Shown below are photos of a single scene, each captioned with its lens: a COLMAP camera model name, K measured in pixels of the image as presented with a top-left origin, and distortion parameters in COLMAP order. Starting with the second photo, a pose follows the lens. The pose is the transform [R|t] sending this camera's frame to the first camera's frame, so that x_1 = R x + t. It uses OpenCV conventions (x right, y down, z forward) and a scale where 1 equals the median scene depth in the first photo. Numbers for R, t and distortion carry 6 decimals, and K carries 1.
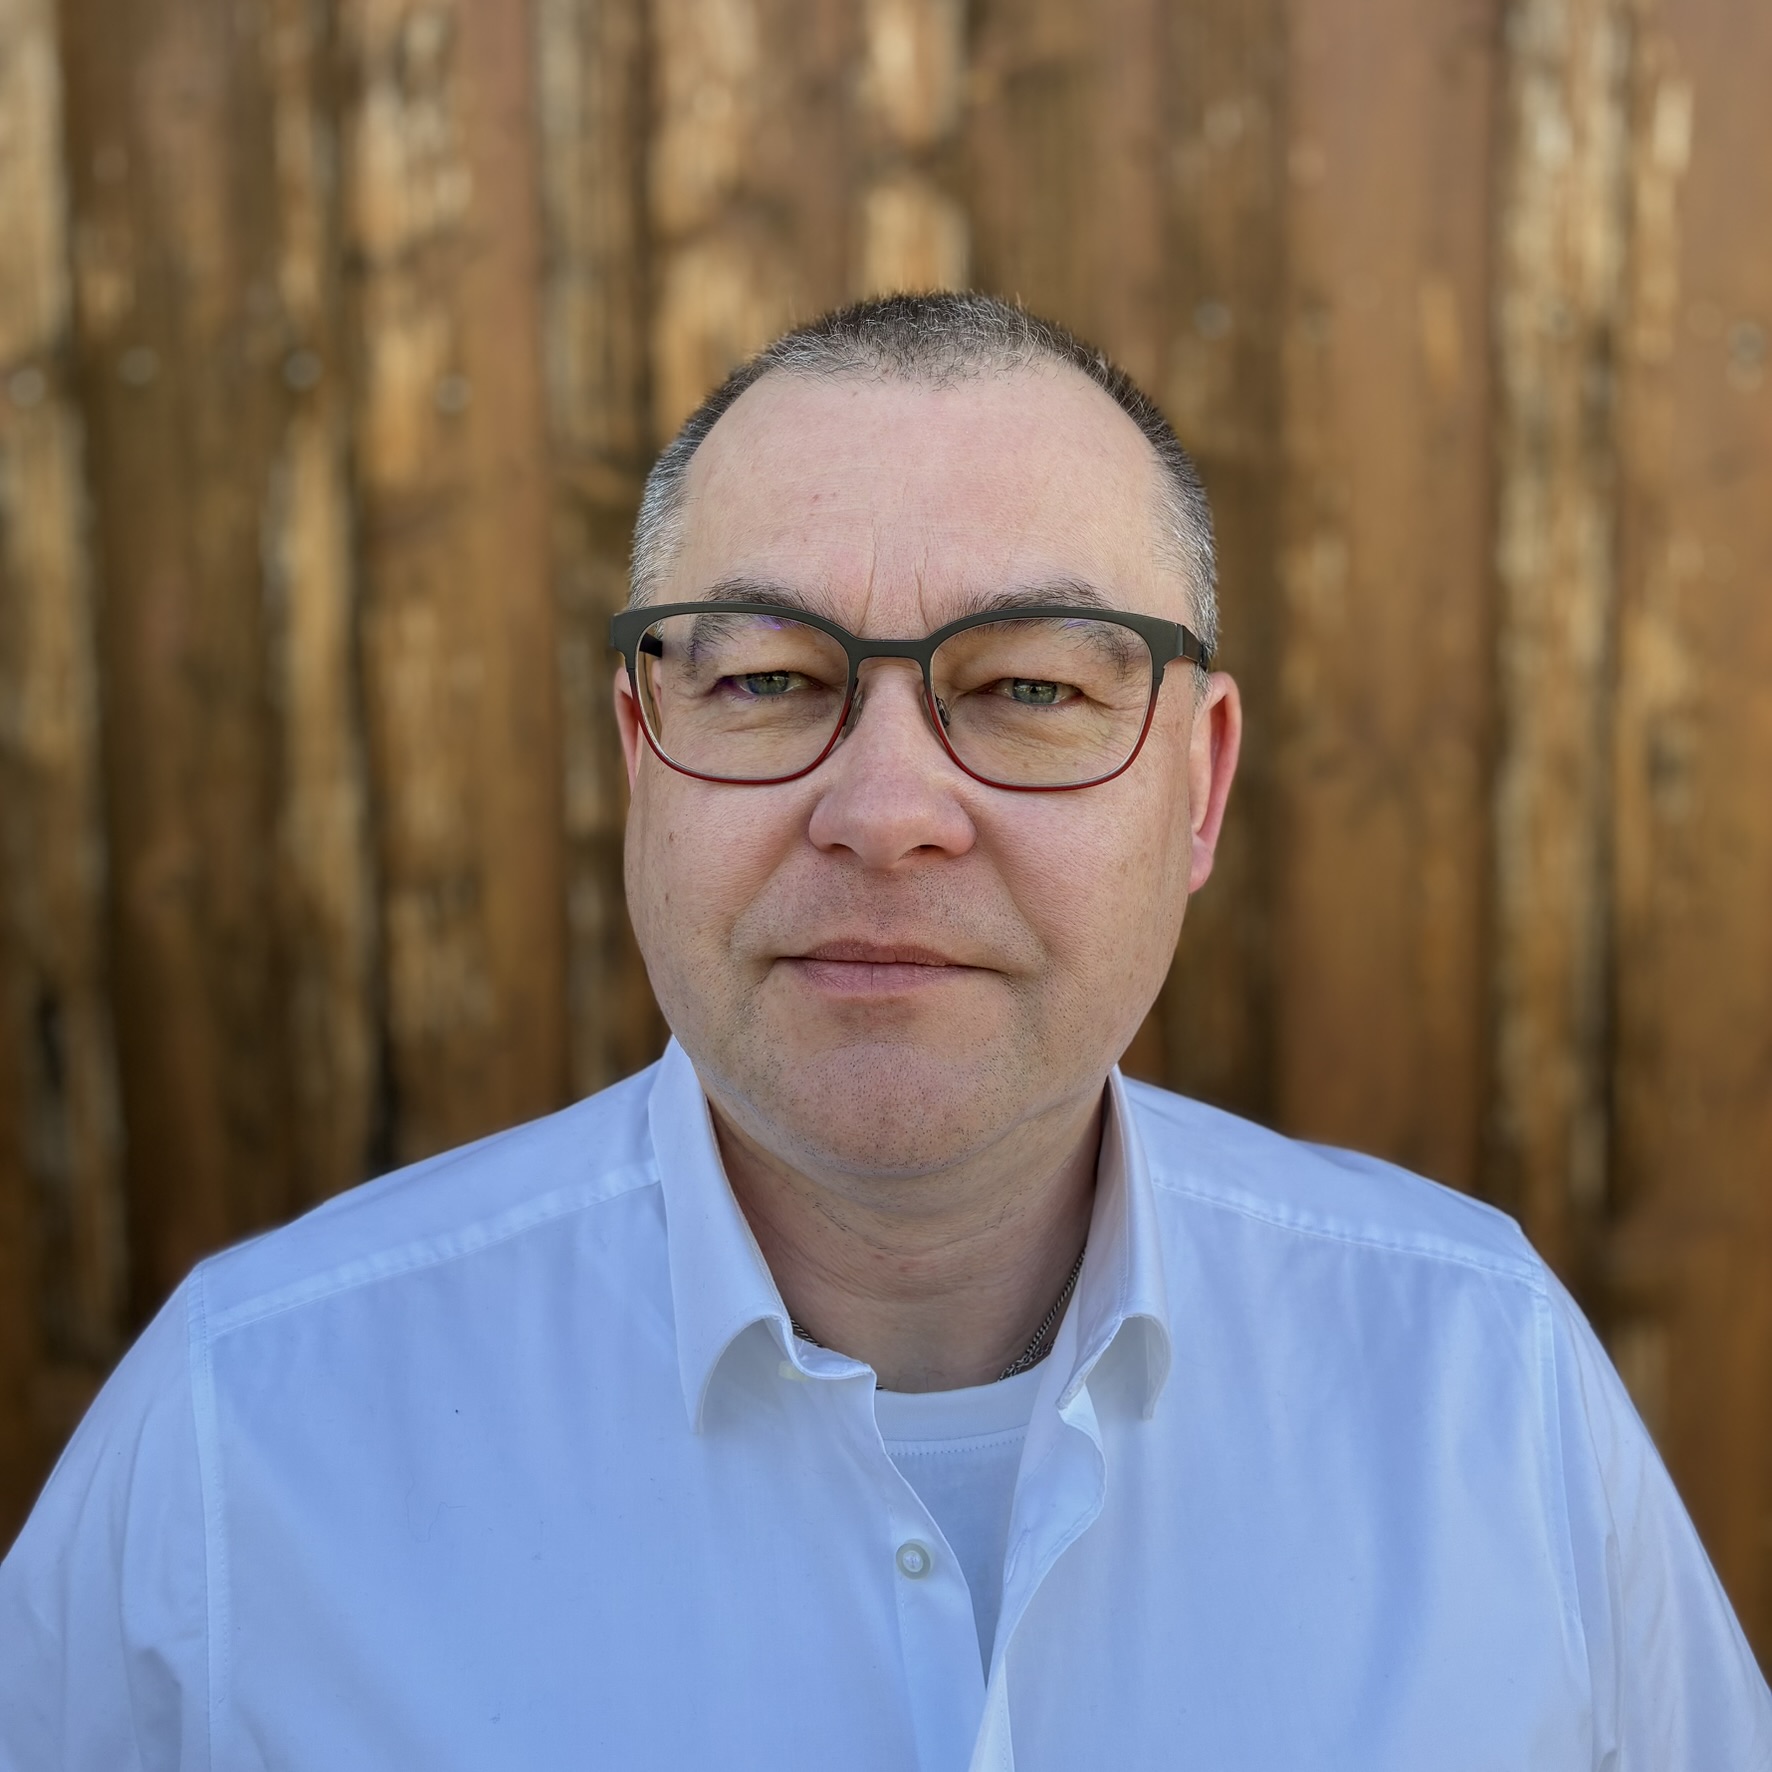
lens RADIAL K [[1925.7, 0, 896.4], [0, 1925.7, 851.0], [0, 0, 1]] dist [0.028862, 0.000000]
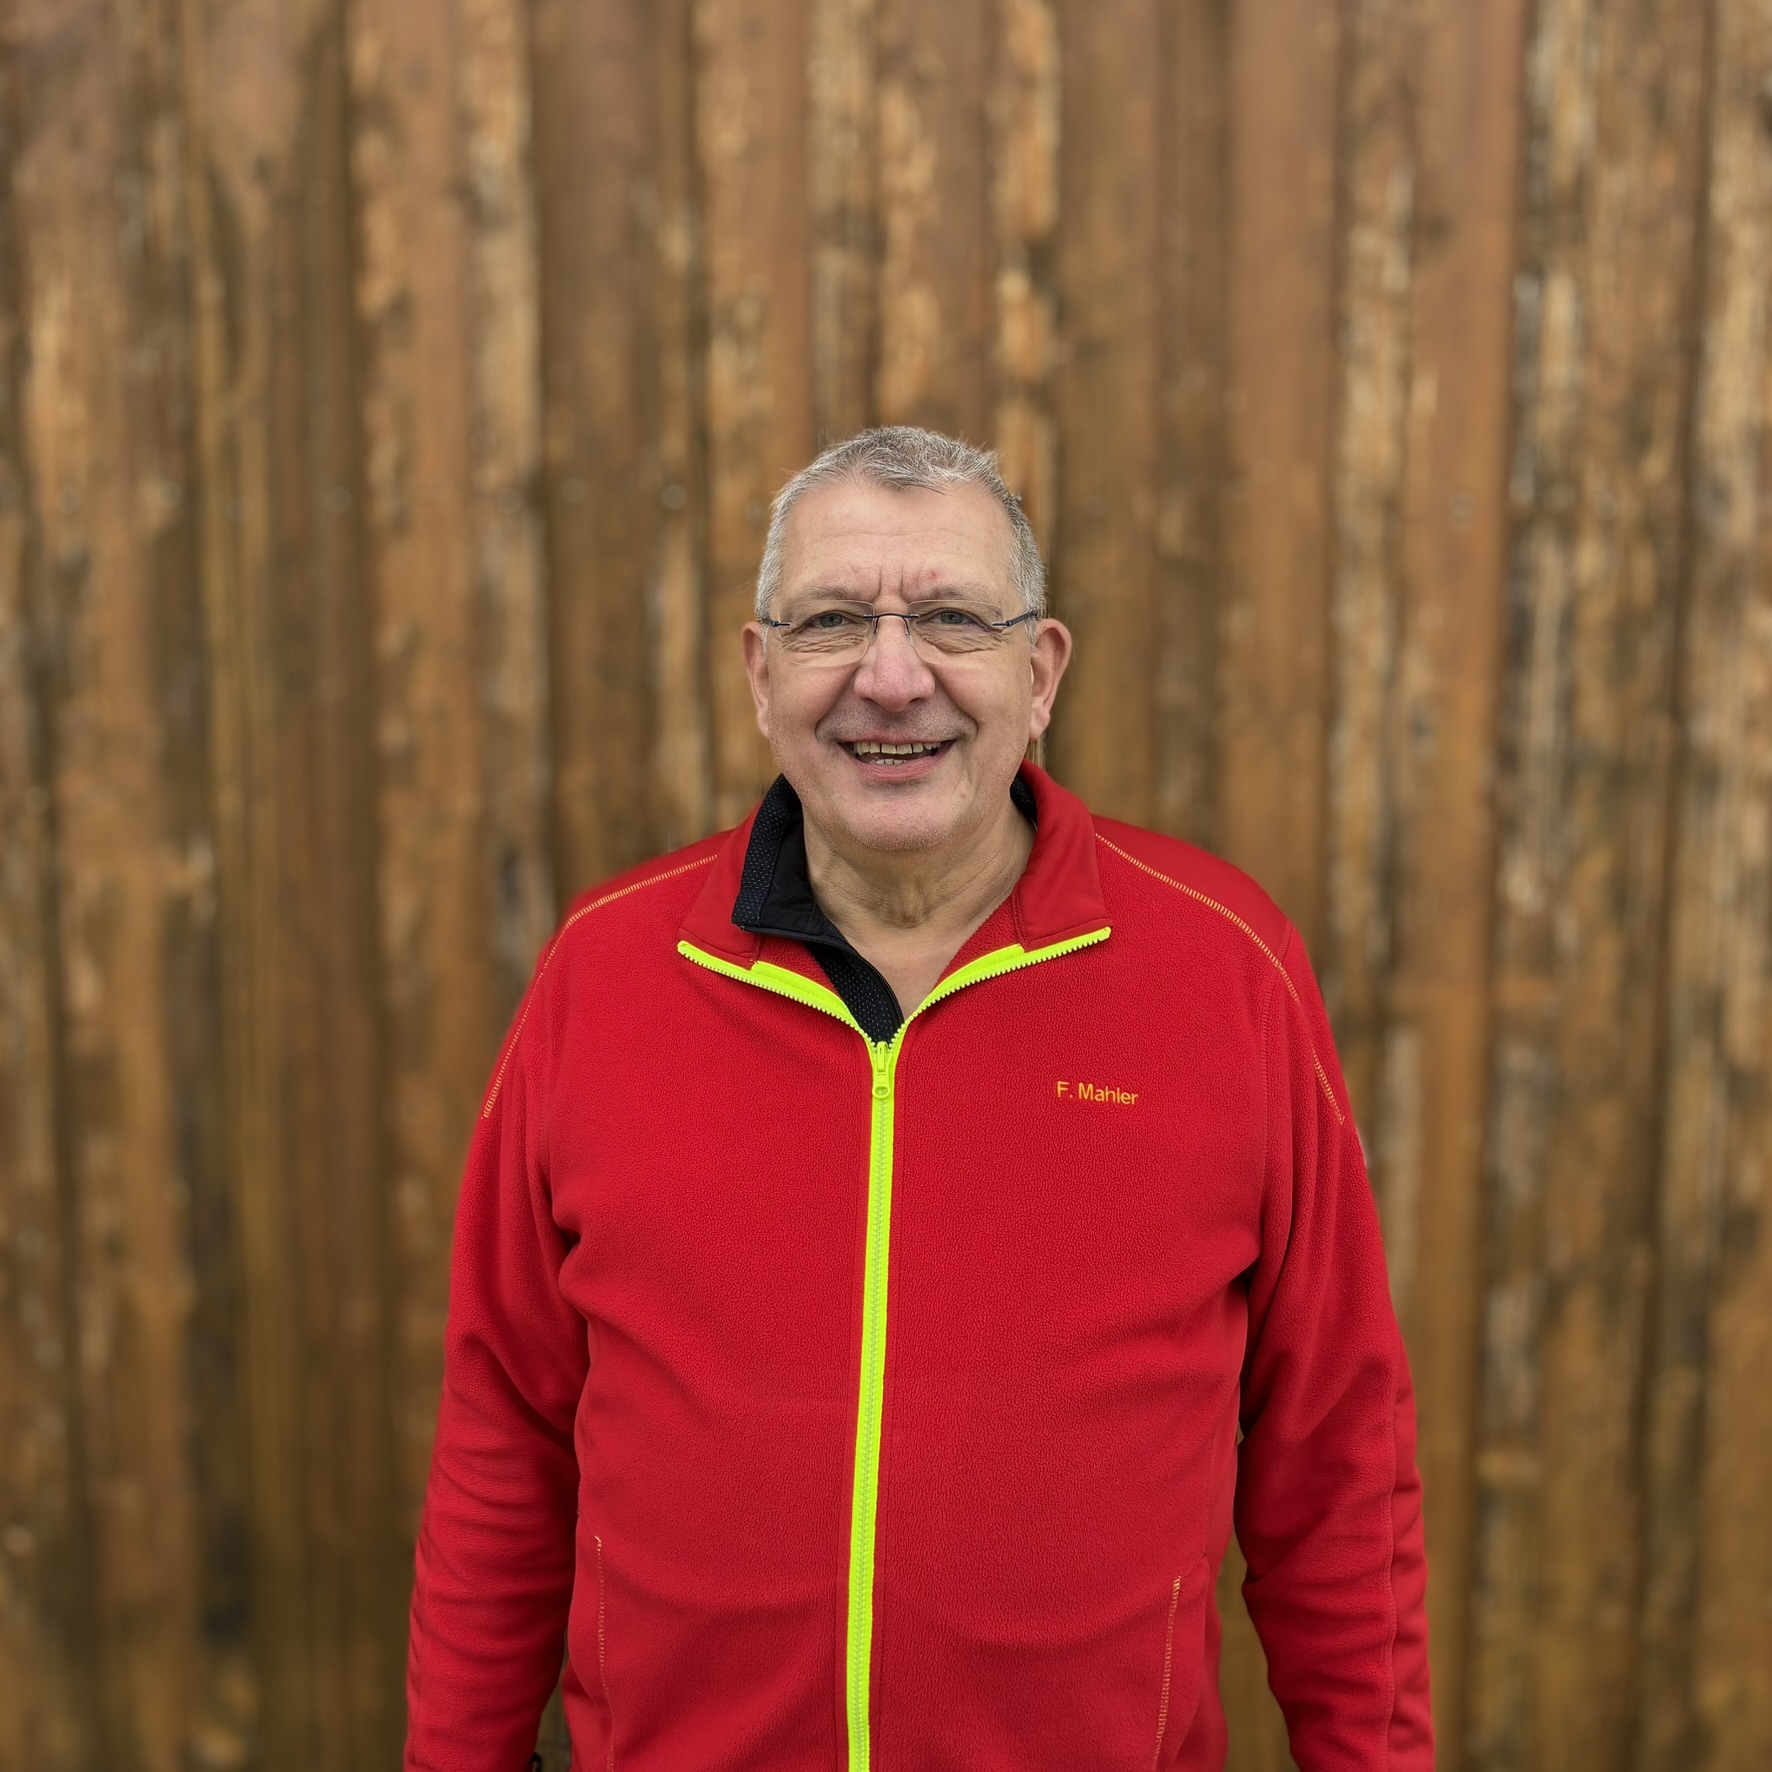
lens RADIAL K [[1925.7, 0, 909.1], [0, 1925.7, 891.1], [0, 0, 1]] dist [0.028862, 0.000000]
pose [[0.996263, 0.003864, 0.086289, -0.247372], [-0.006981, 0.999333, 0.035852, 0.047979], [-0.086093, -0.036320, 0.995625, -0.797321]]
